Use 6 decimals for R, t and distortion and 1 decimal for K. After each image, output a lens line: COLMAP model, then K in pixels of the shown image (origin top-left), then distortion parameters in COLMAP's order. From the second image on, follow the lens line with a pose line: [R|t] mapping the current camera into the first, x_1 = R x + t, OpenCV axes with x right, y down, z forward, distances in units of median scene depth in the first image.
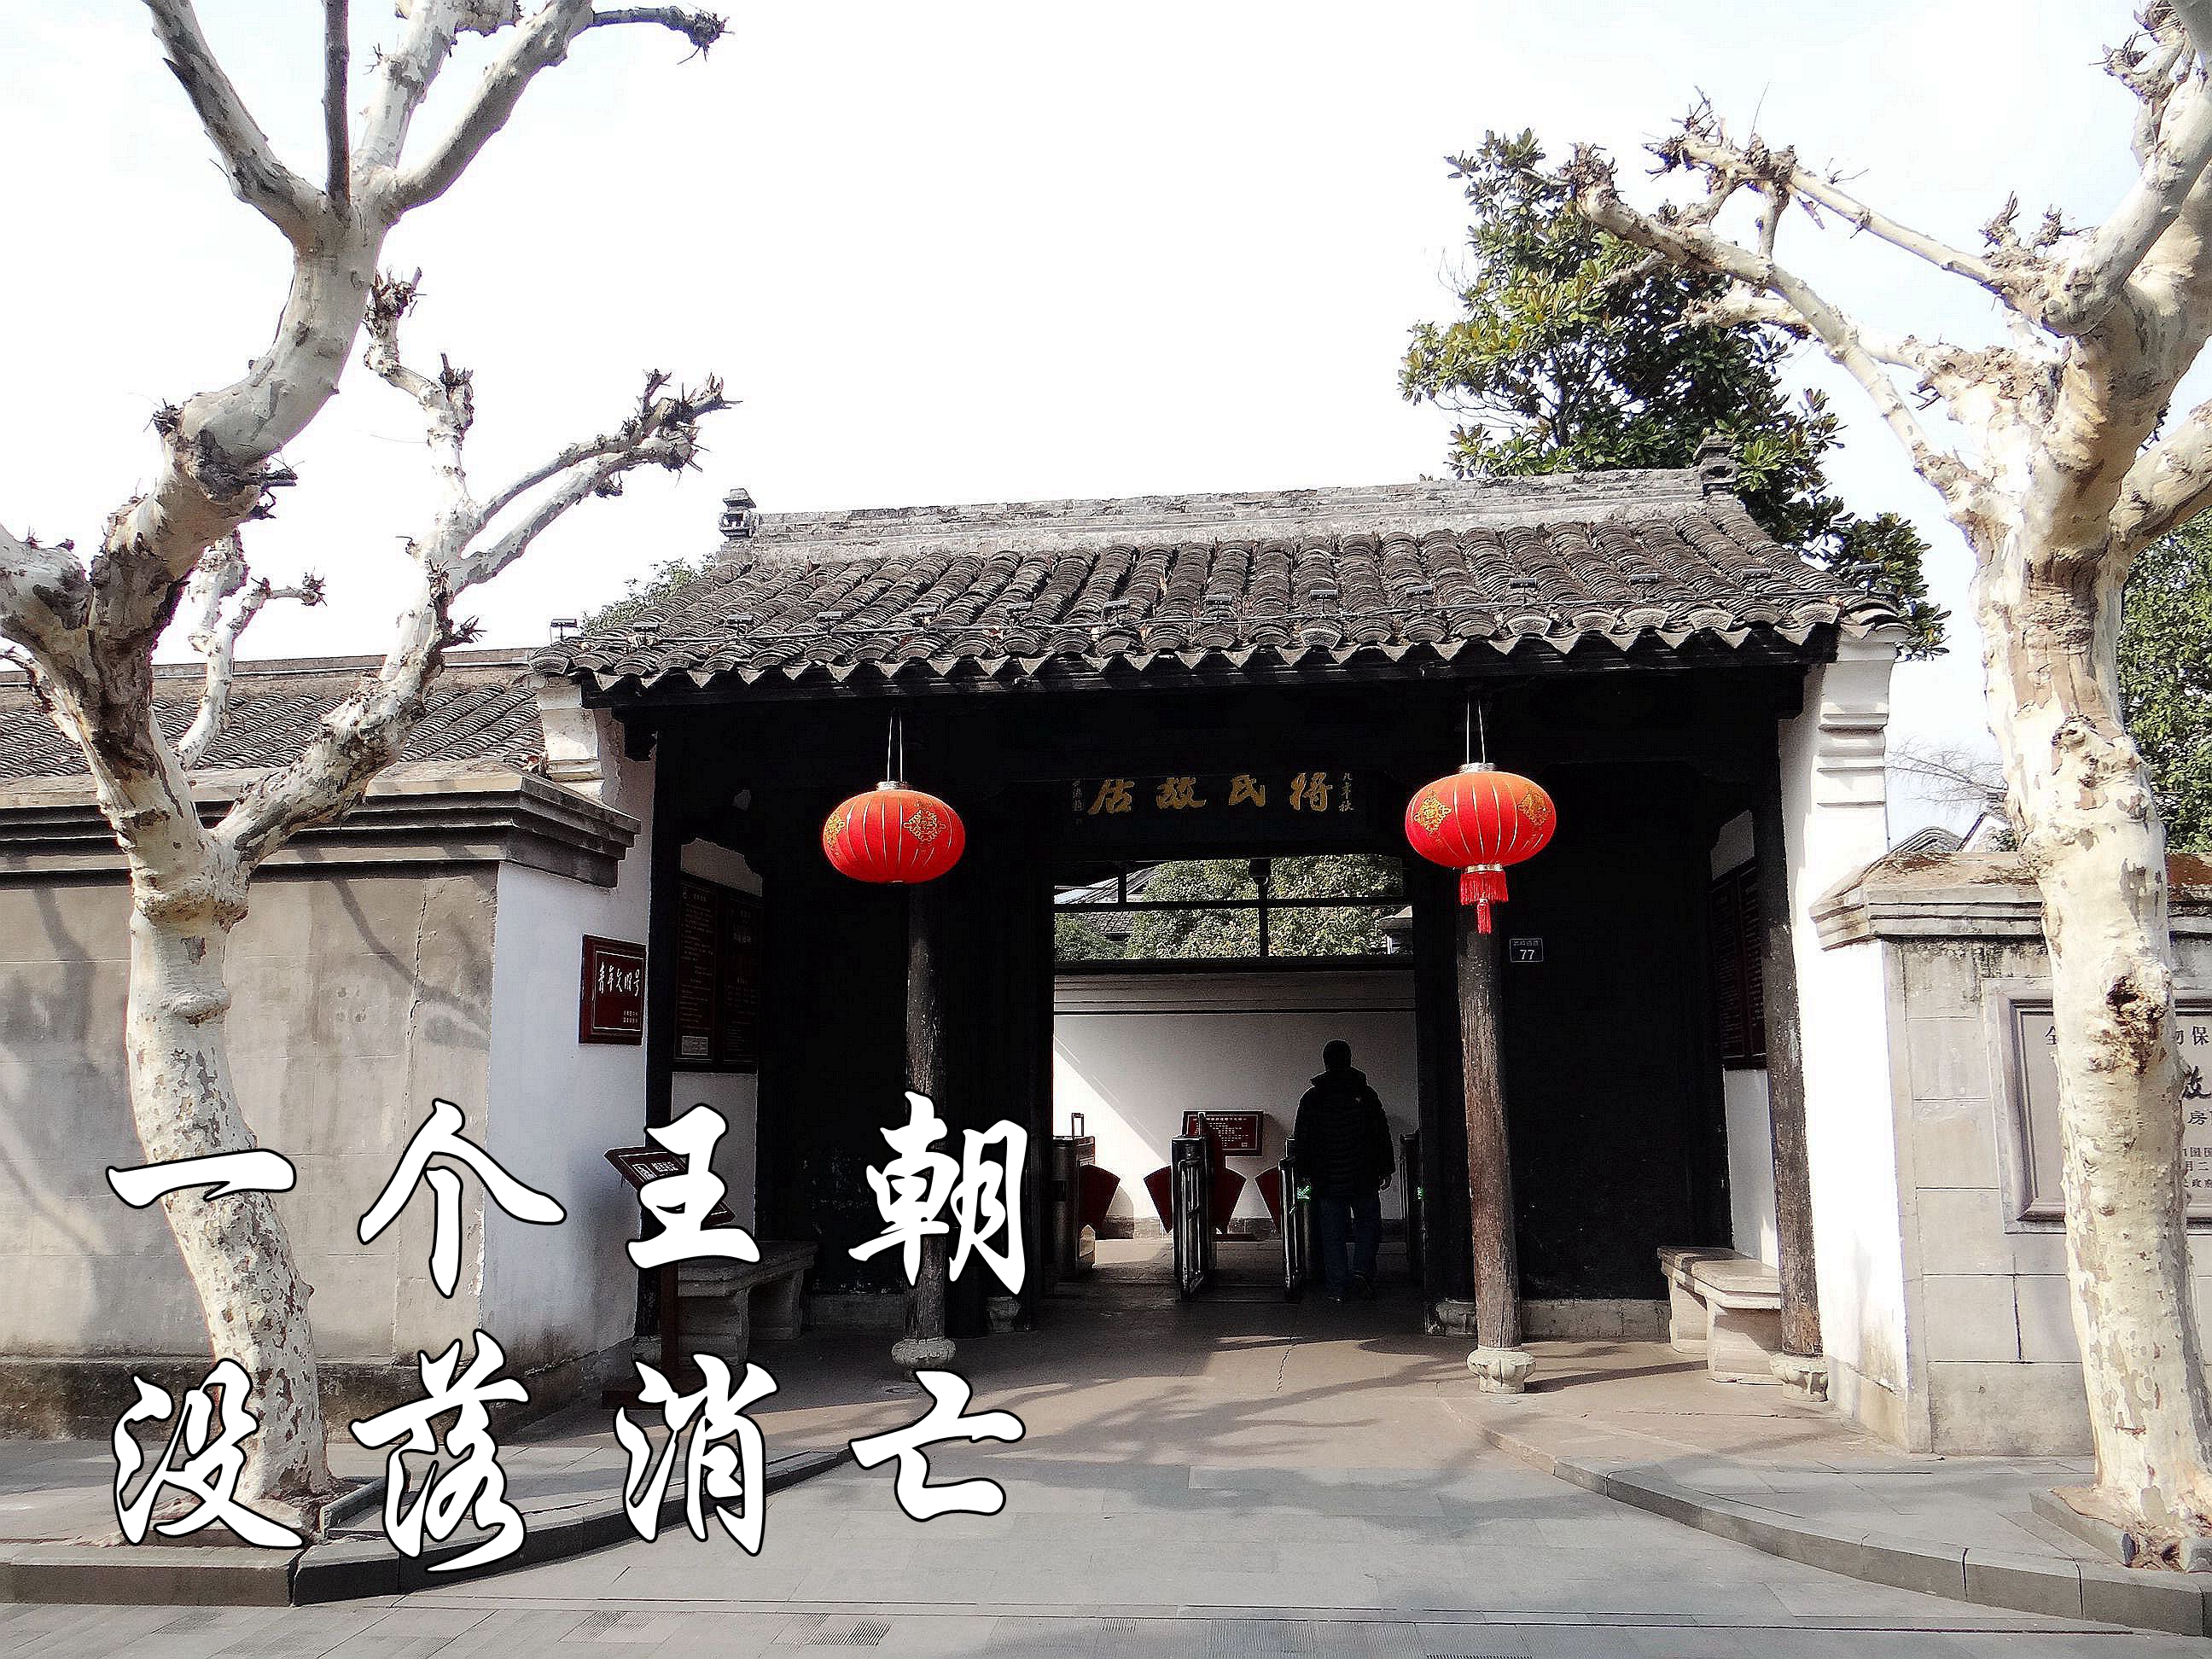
lens RADIAL K [[1932.3, 0, 1106.0], [0, 1932.3, 829.5], [0, 0, 1]] dist [-0.002238, -0.000366]
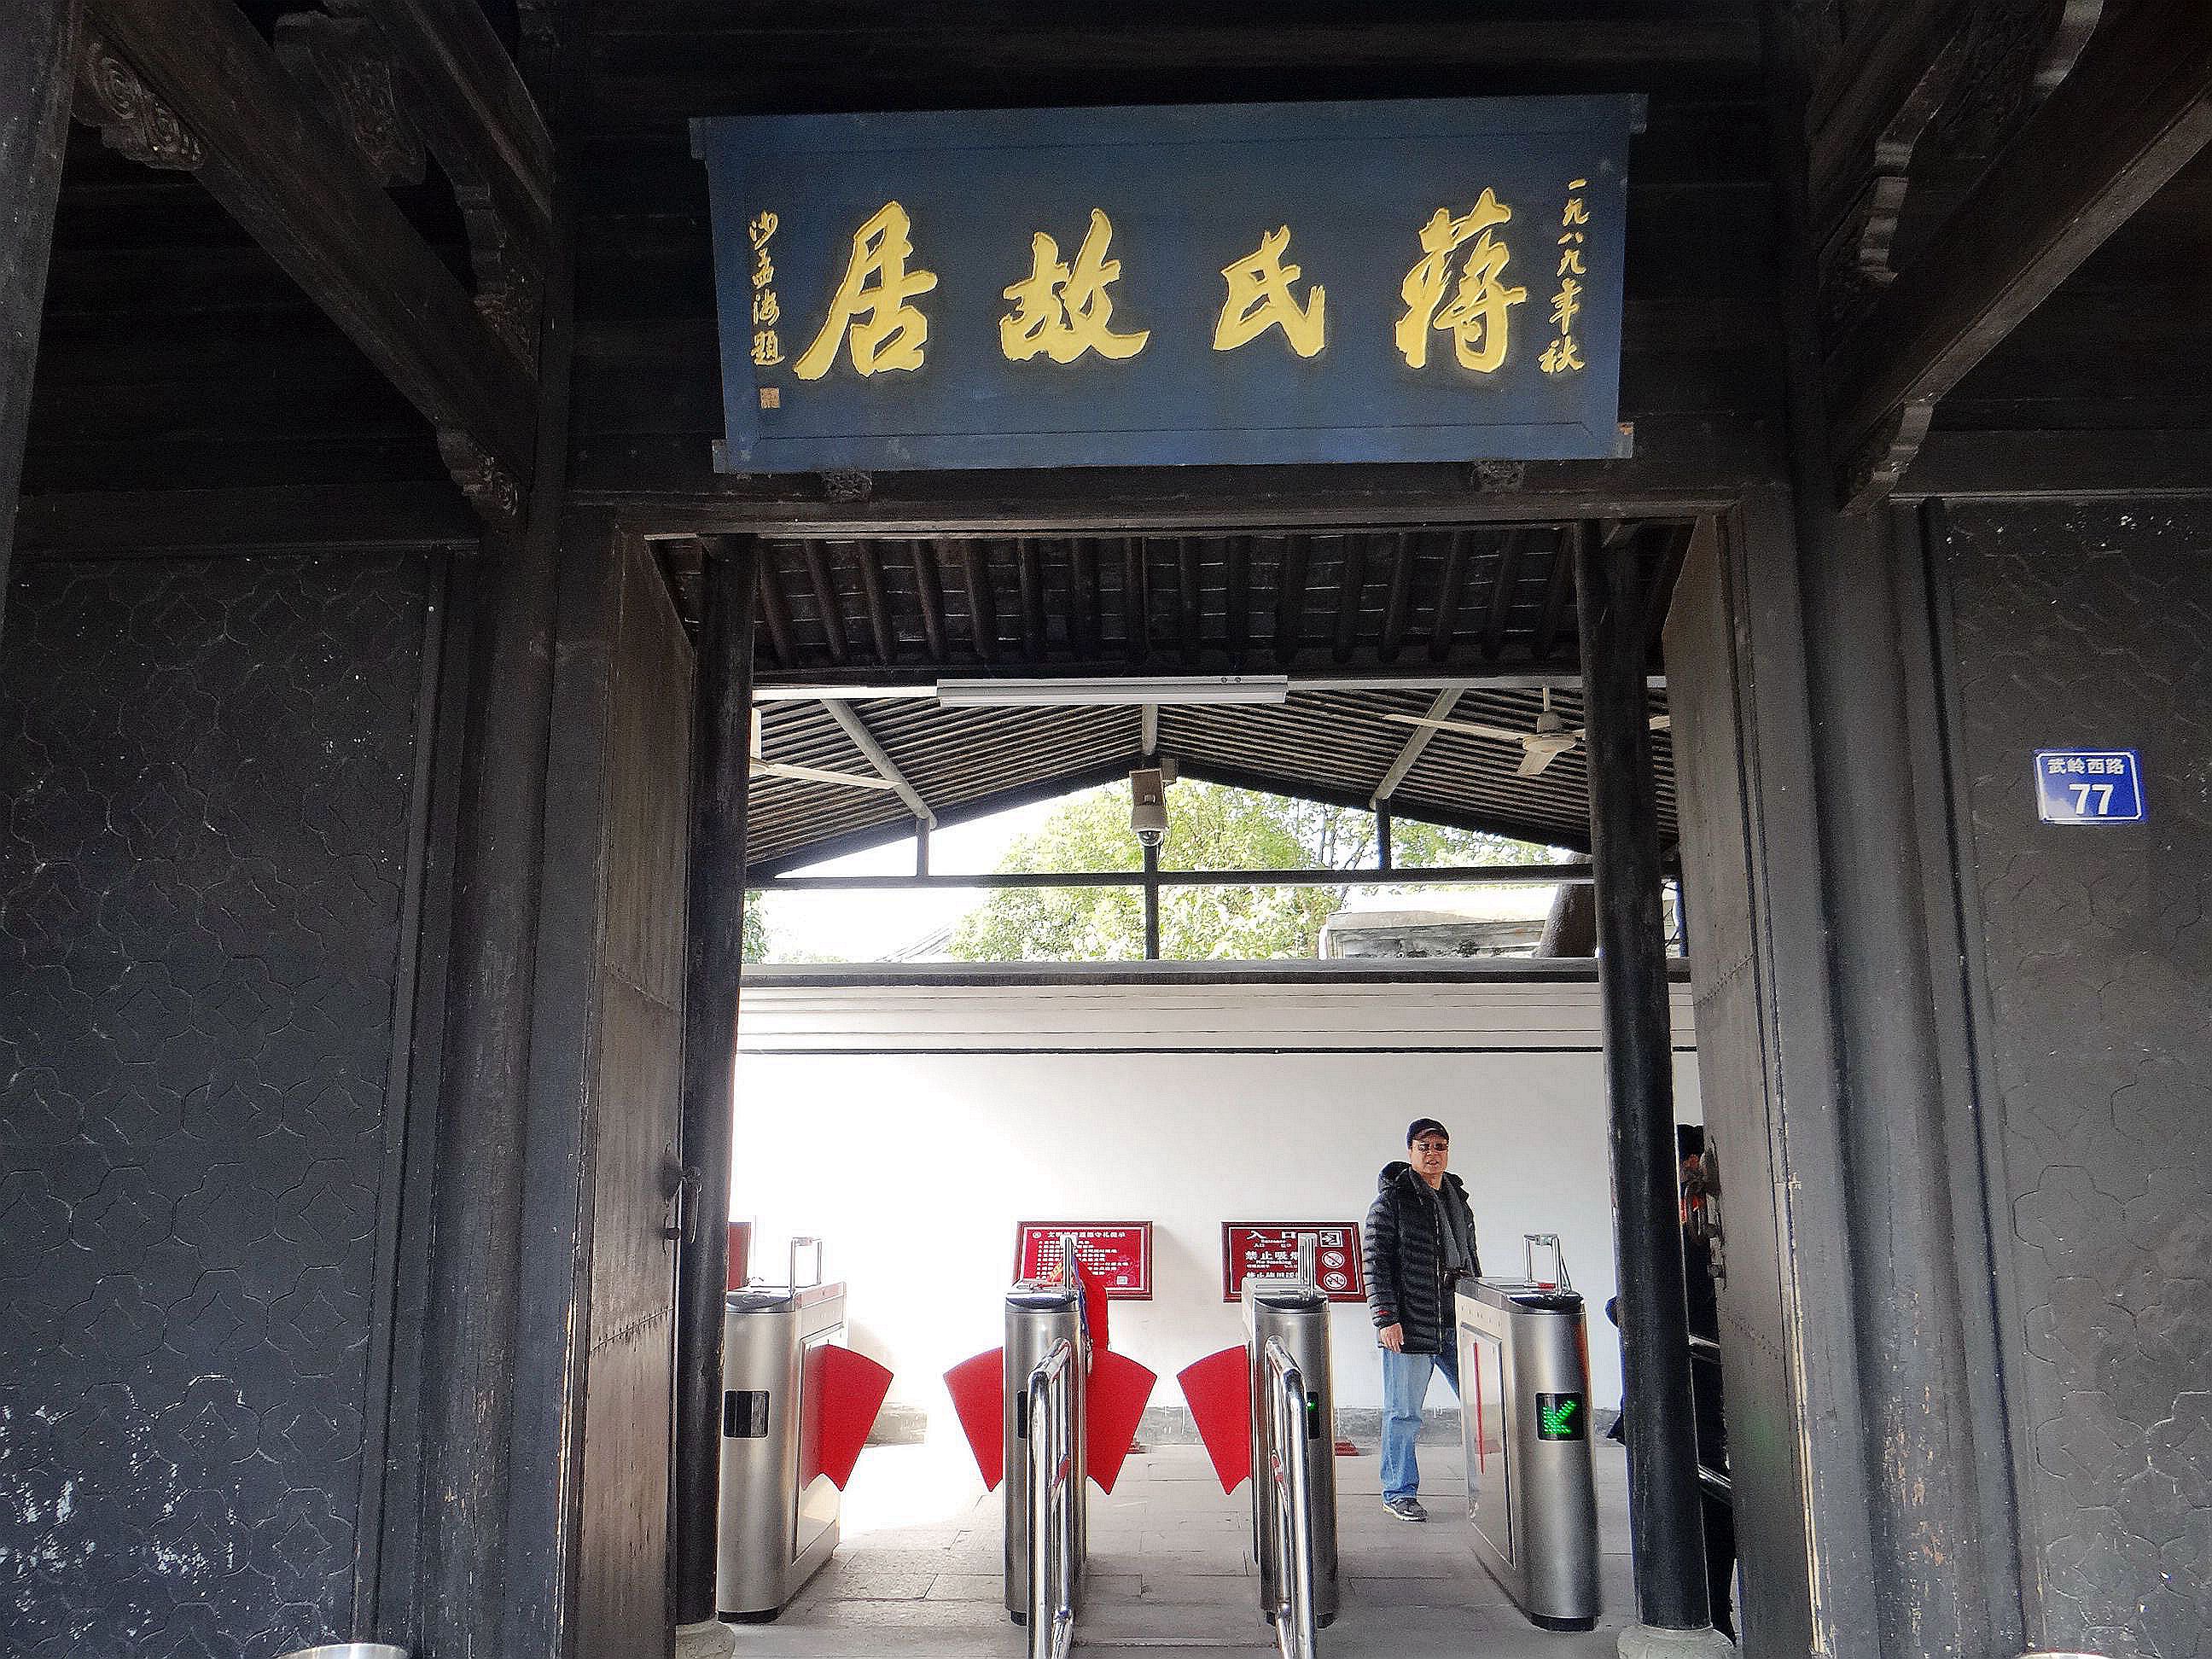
lens RADIAL K [[1753.5, 0, 1106.0], [0, 1753.5, 829.5], [0, 0, 1]] dist [0.000467, -0.000222]
pose [[0.994503, 0.026529, 0.101291, 0.015743], [-0.020474, 0.997967, -0.060355, 0.089193], [-0.102687, 0.057950, 0.993024, 0.695014]]
